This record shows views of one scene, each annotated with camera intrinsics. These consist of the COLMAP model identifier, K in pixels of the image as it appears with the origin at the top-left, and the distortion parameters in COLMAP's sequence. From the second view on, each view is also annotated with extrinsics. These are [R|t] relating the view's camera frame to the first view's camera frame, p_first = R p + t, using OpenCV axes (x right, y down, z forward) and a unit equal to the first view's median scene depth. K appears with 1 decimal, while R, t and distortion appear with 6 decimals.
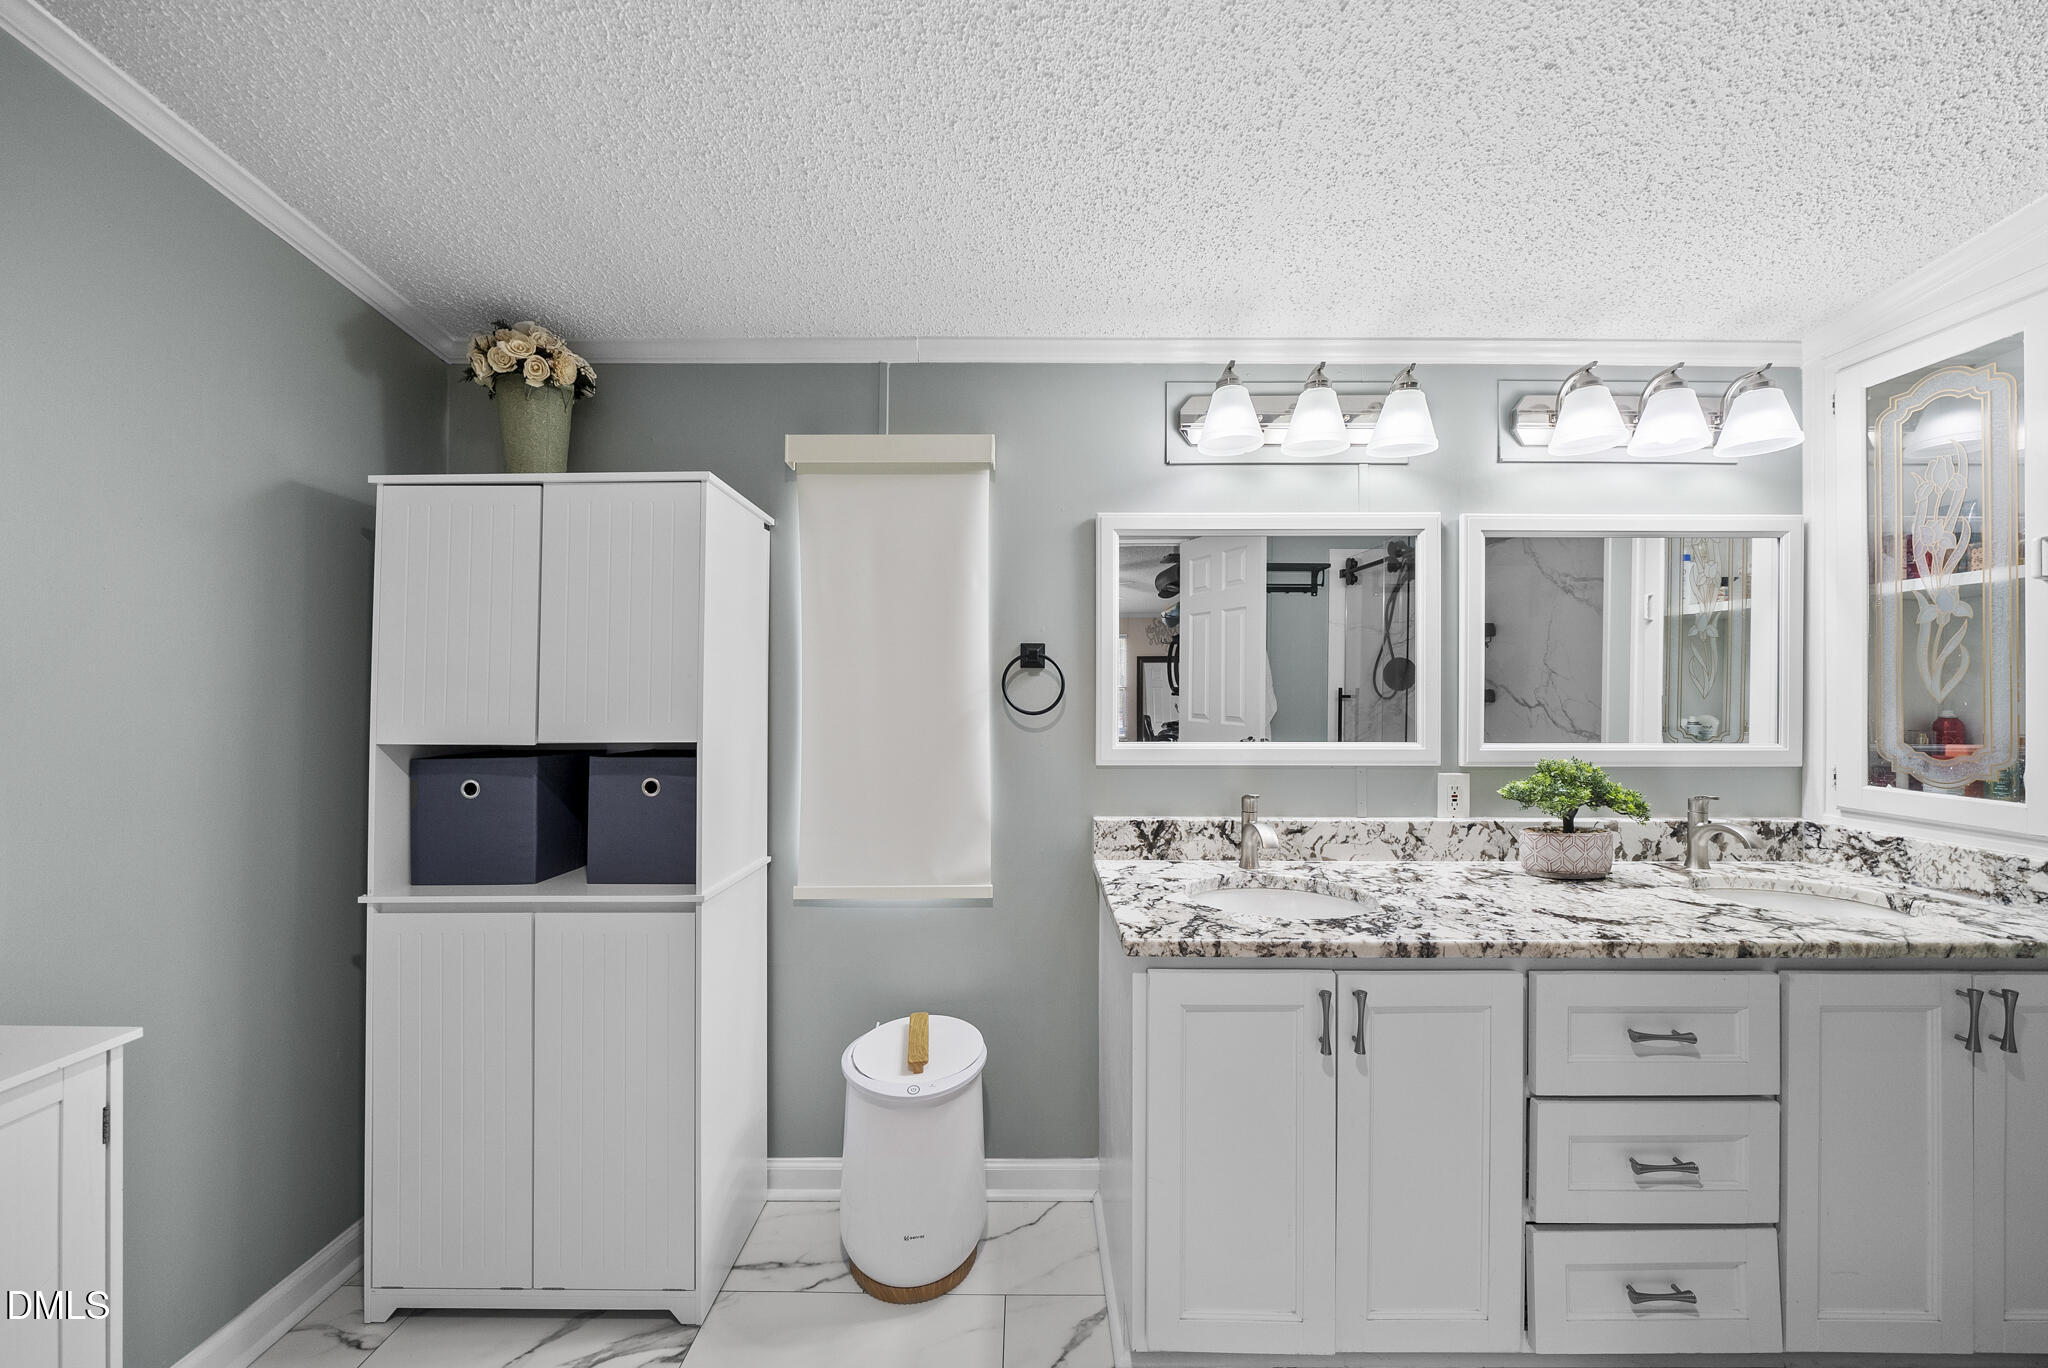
lens RADIAL K [[703.8, 0, 1034.0], [0, 703.8, 685.7], [0, 0, 1]] dist [-0.010280, 0.000910]
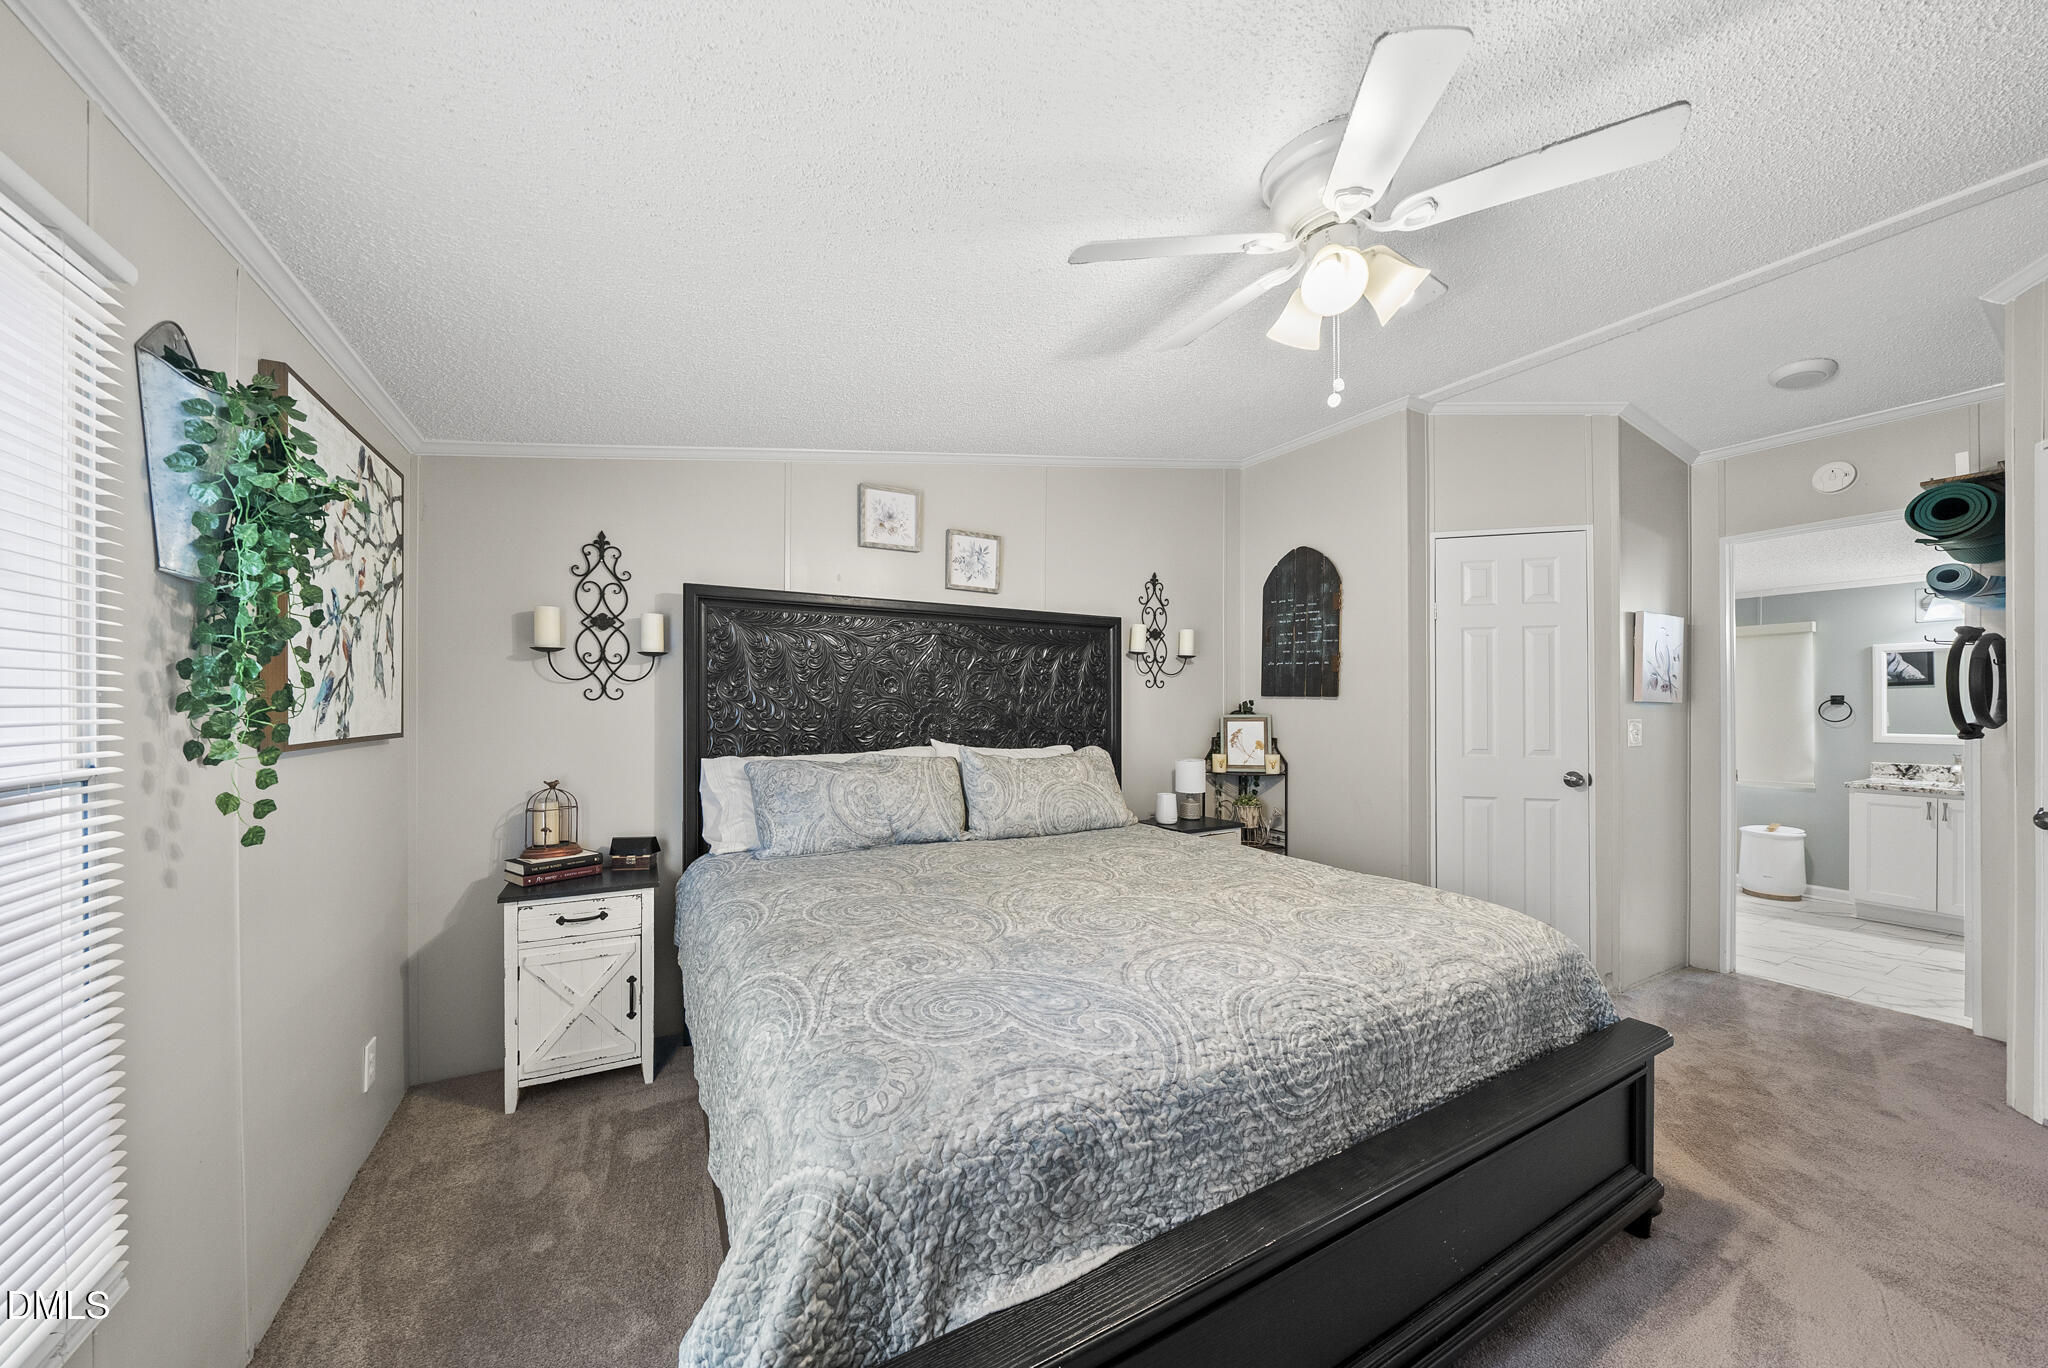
lens RADIAL K [[703.8, 0, 1026.3], [0, 703.8, 695.5], [0, 0, 1]] dist [-0.010280, 0.000910]
pose [[0.457630, -0.010596, -0.889080, 0.973549], [0.001222, 0.999936, -0.011288, -0.034442], [0.889142, 0.004080, 0.457613, -3.064385]]
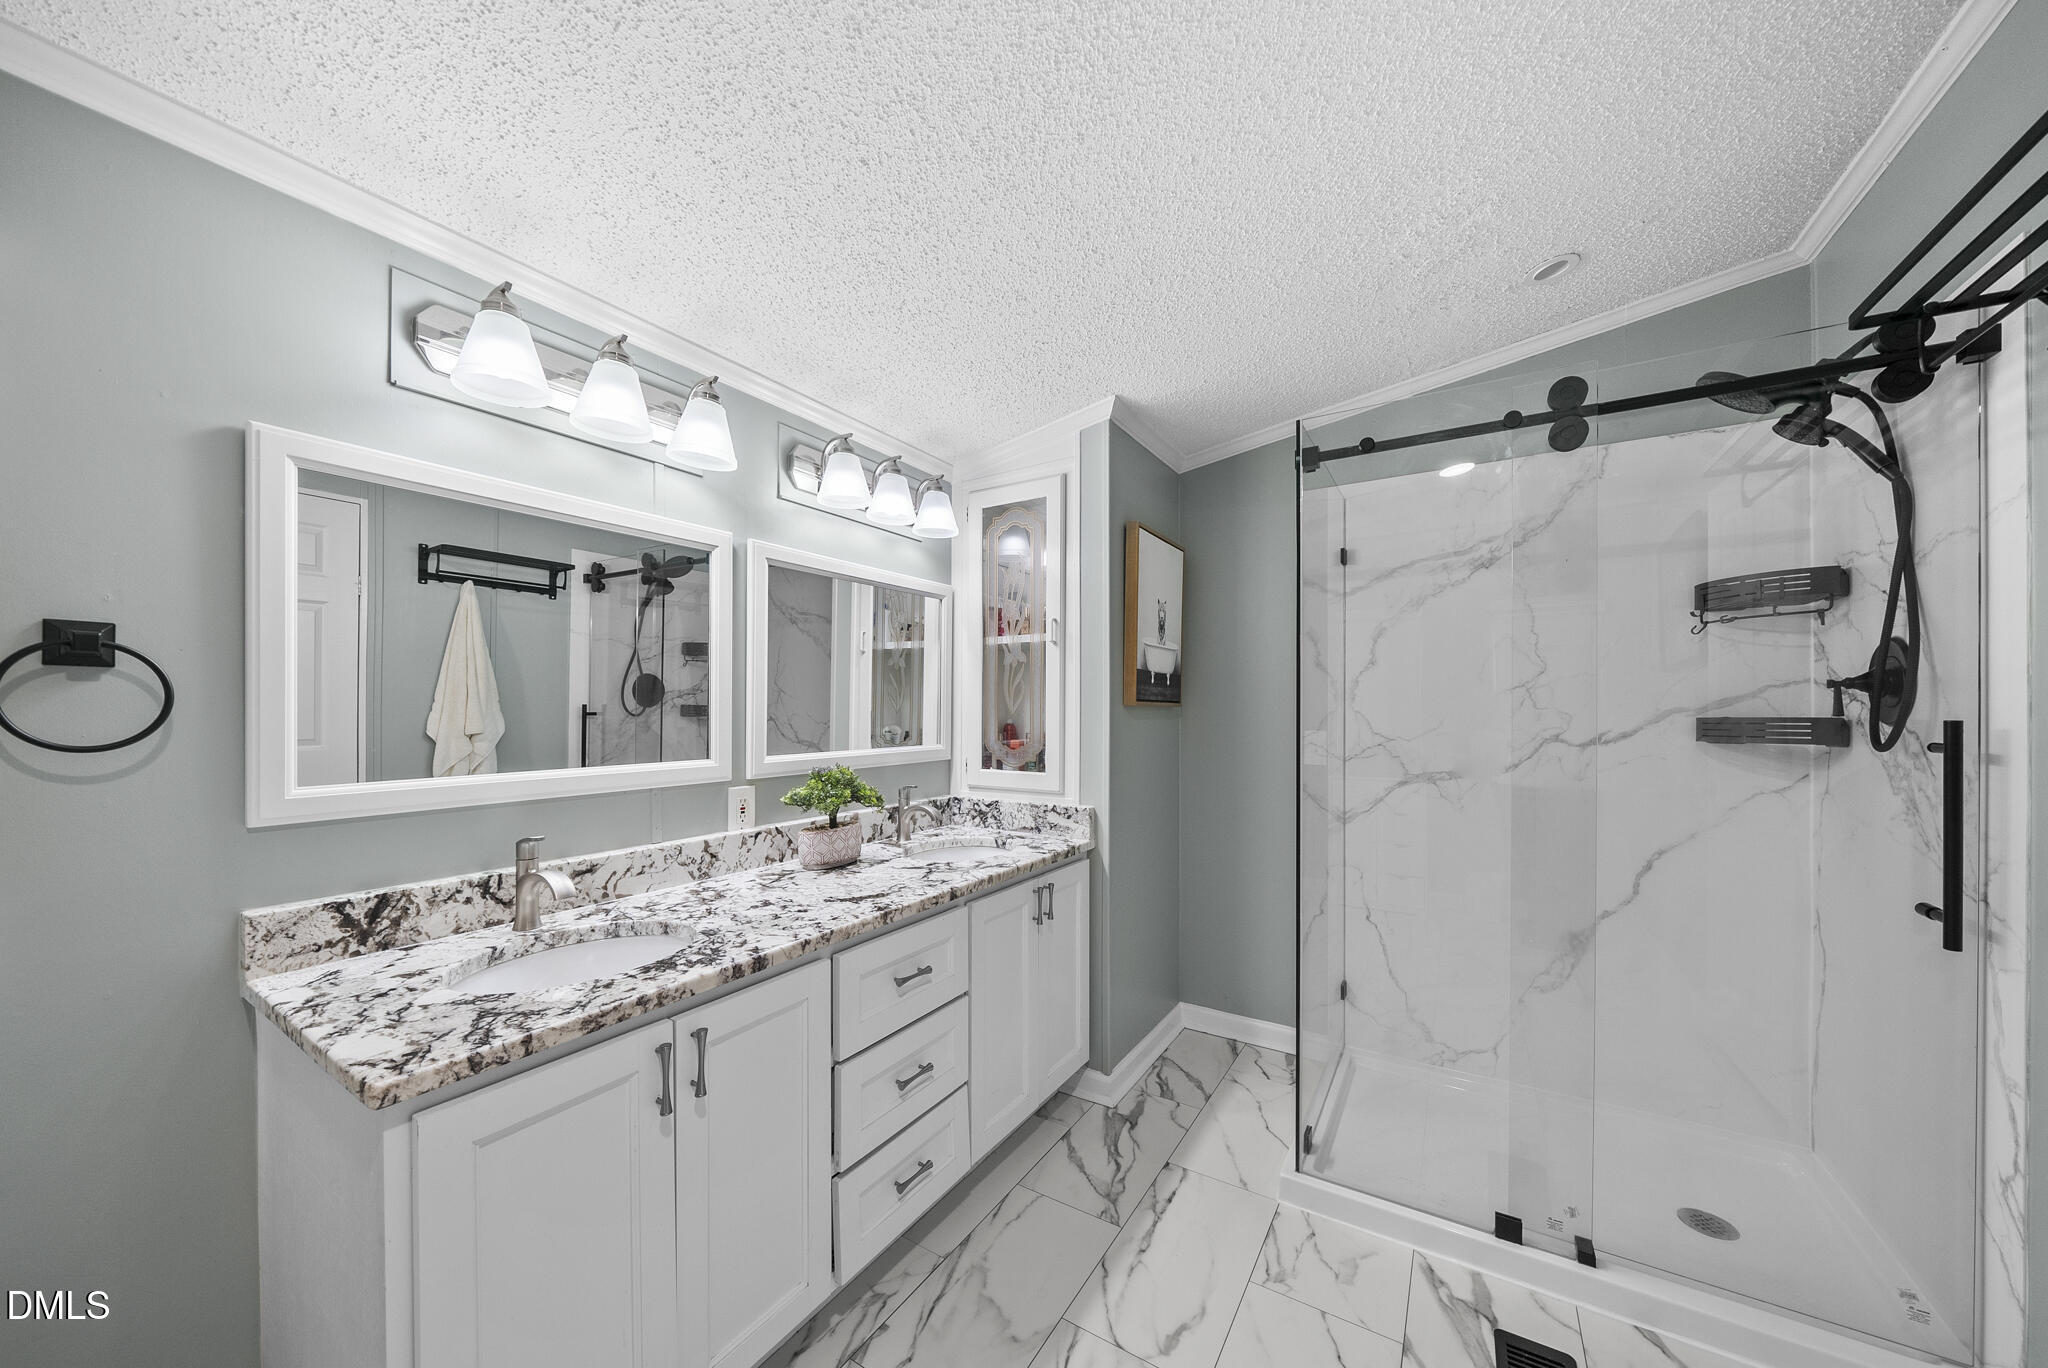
lens RADIAL K [[703.8, 0, 1016.7], [0, 703.8, 710.0], [0, 0, 1]] dist [-0.010280, 0.000910]
pose [[0.541666, -0.004256, 0.840583, -0.061180], [-0.005163, 0.999951, 0.008390, 0.000446], [-0.840578, -0.008885, 0.541618, 0.100679]]
